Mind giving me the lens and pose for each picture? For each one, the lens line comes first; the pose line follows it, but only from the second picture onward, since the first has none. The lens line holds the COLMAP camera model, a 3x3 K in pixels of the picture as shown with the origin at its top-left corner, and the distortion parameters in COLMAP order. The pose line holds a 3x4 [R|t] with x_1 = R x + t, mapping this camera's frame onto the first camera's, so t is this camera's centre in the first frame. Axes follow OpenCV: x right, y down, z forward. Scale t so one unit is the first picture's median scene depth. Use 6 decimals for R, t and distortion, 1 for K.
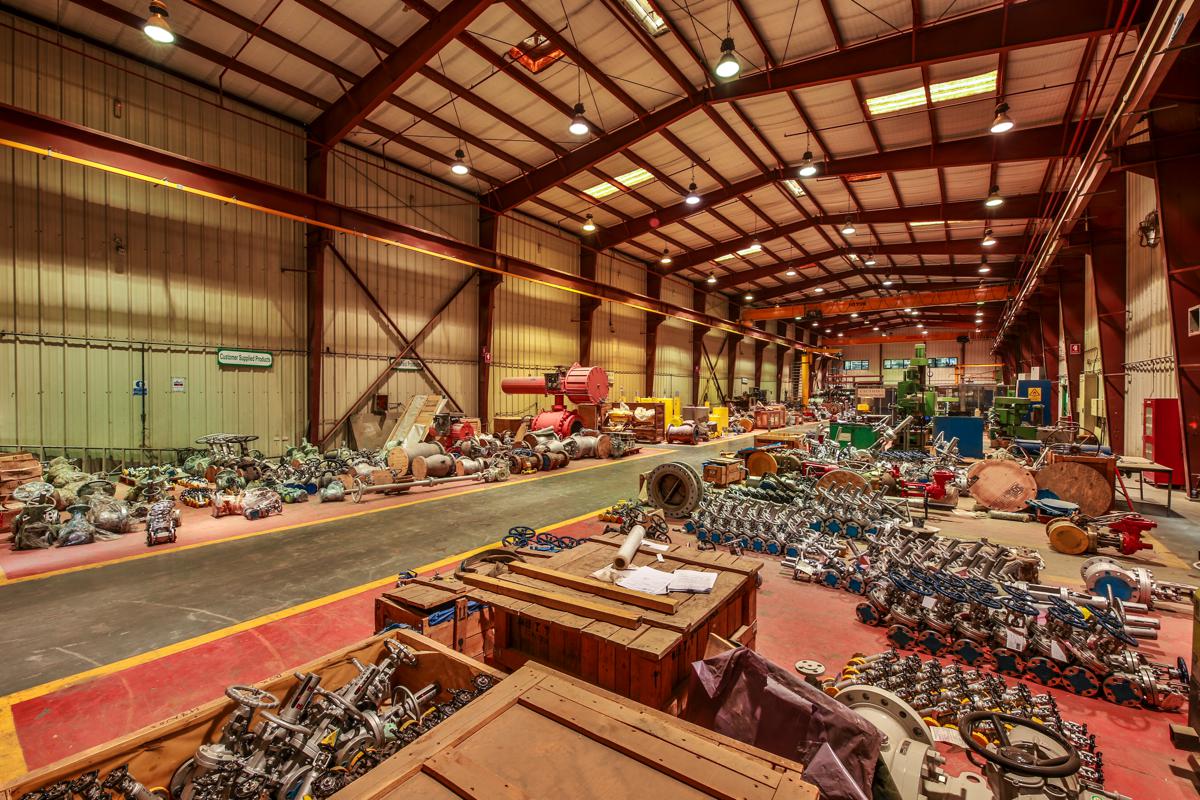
lens RADIAL K [[512.0, 0, 591.7], [0, 512.0, 396.0], [0, 0, 1]] dist [0.017402, -0.009339]
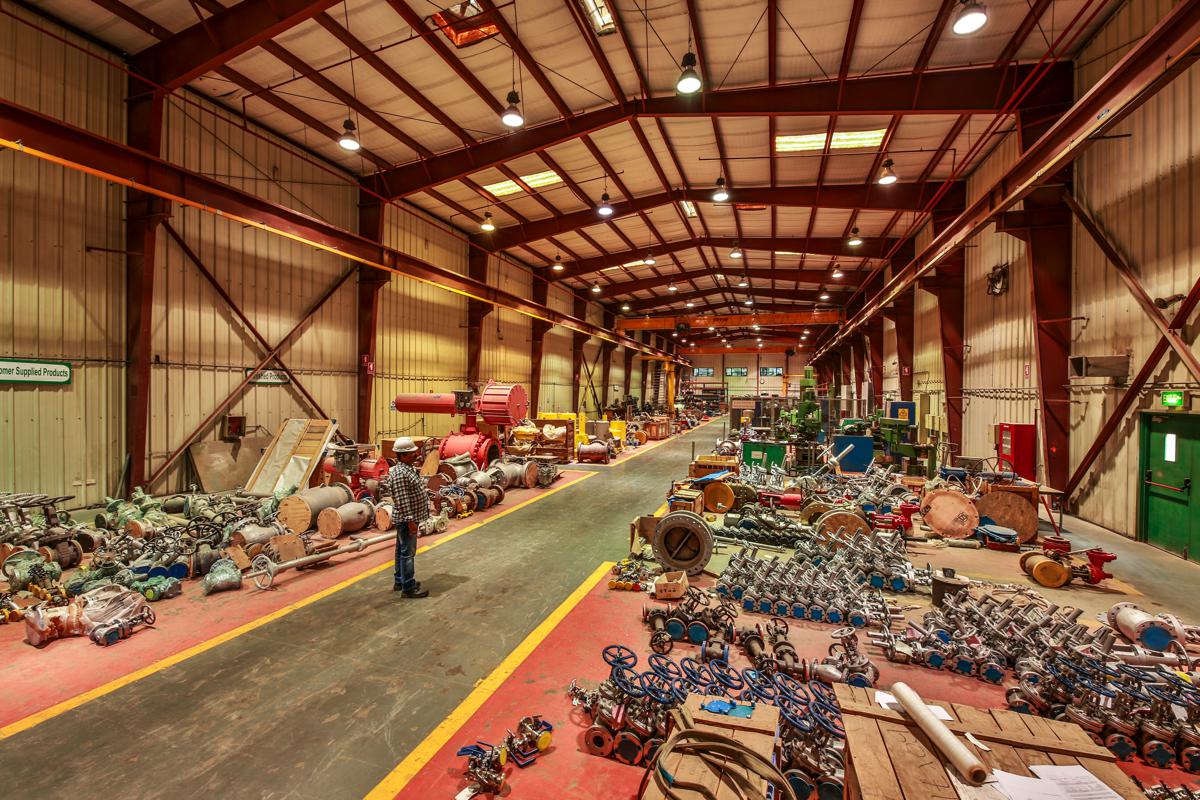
lens RADIAL K [[512.0, 0, 594.4], [0, 512.0, 396.4], [0, 0, 1]] dist [0.017402, -0.009339]
pose [[0.954931, 0.002587, 0.296815, -0.133977], [-0.003225, 0.999993, 0.001660, -0.040113], [-0.296809, -0.002543, 0.954933, 0.096722]]
